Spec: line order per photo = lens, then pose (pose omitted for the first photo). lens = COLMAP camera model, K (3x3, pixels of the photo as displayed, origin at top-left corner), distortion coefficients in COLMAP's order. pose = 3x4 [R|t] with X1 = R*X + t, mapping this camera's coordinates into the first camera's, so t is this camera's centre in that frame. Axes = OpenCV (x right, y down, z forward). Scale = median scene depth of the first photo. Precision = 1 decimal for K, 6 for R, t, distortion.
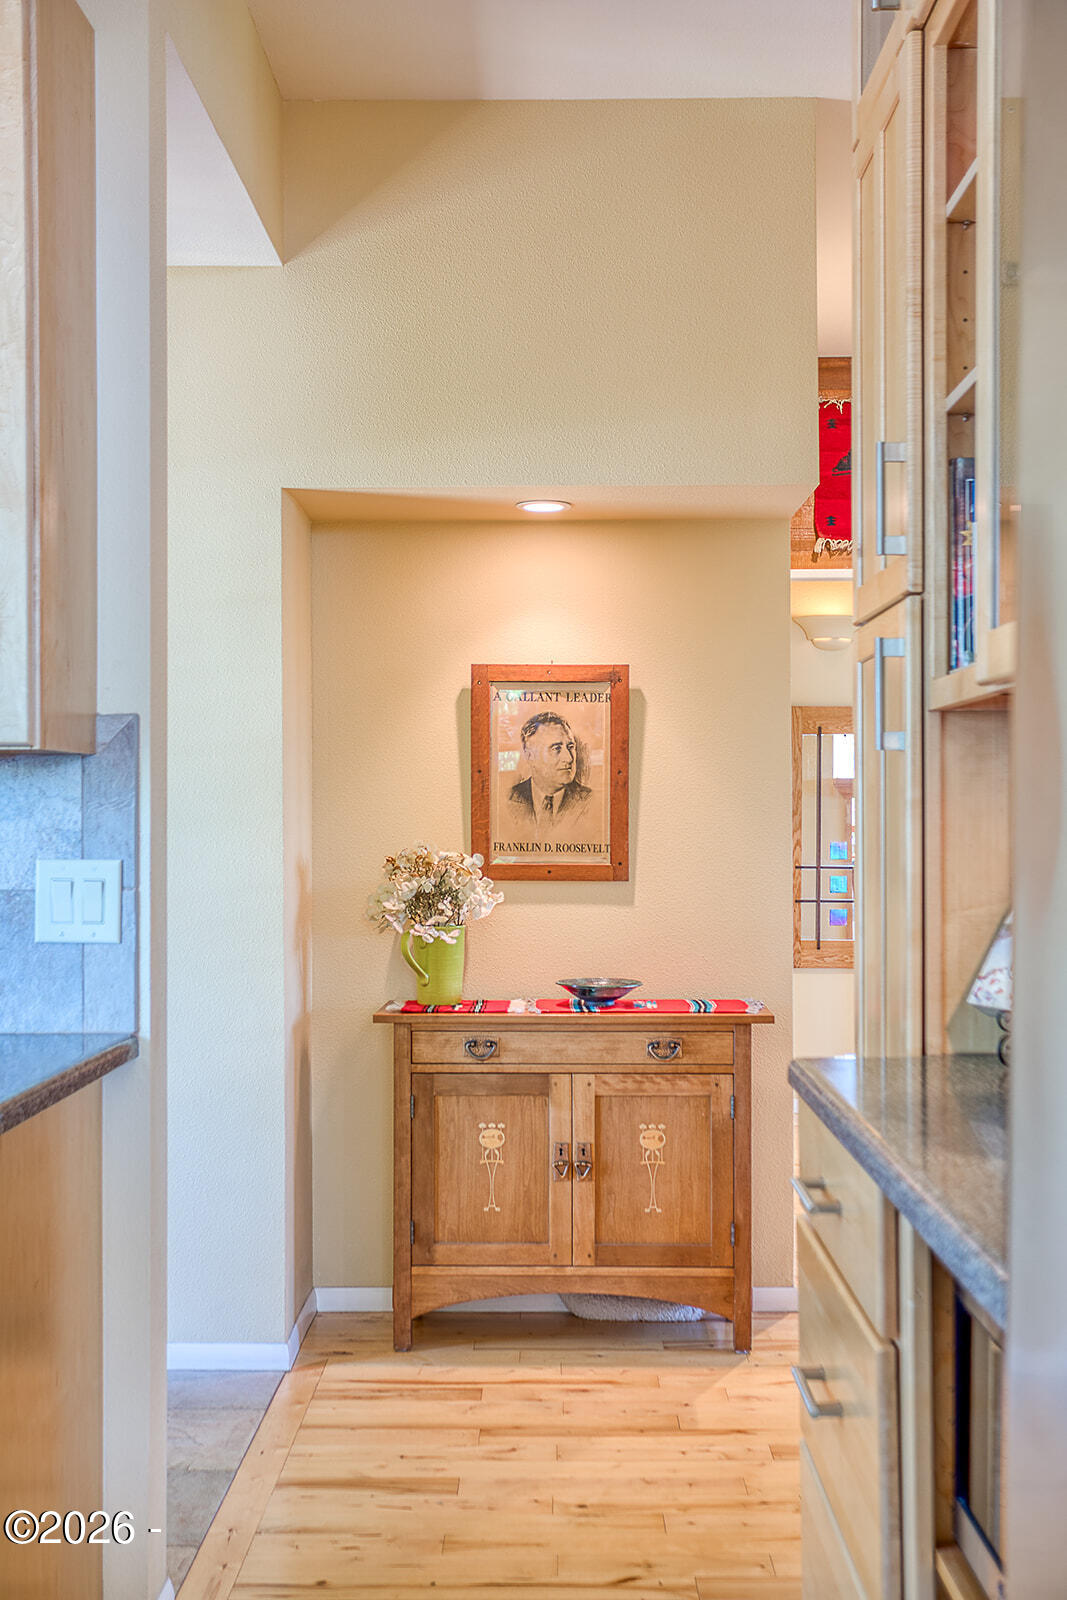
lens RADIAL K [[1750.8, 0, 534.0], [0, 1750.8, 801.9], [0, 0, 1]] dist [0.072553, 0.000000]
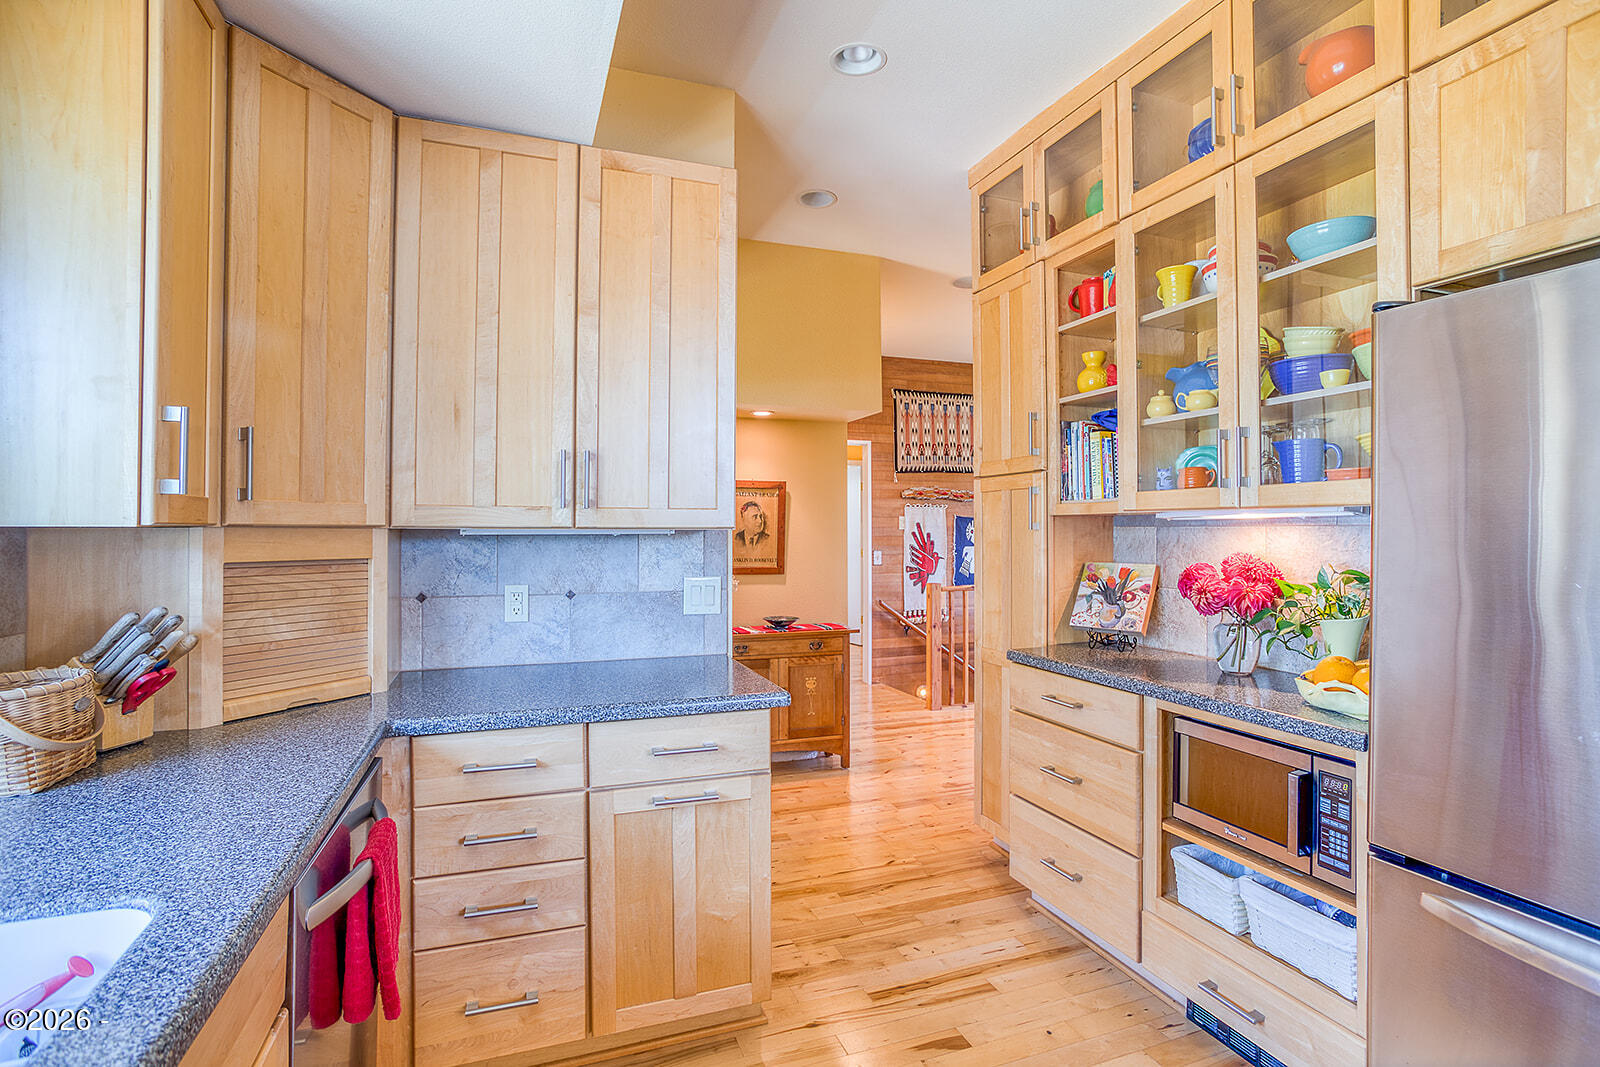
lens RADIAL K [[783.6, 0, 809.2], [0, 783.6, 522.1], [0, 0, 1]] dist [0.003691, 0.000499]
pose [[0.933817, 0.004821, 0.357718, -0.303186], [-0.003172, 0.999981, -0.005196, -0.019585], [-0.357736, 0.003717, 0.933815, 0.014001]]
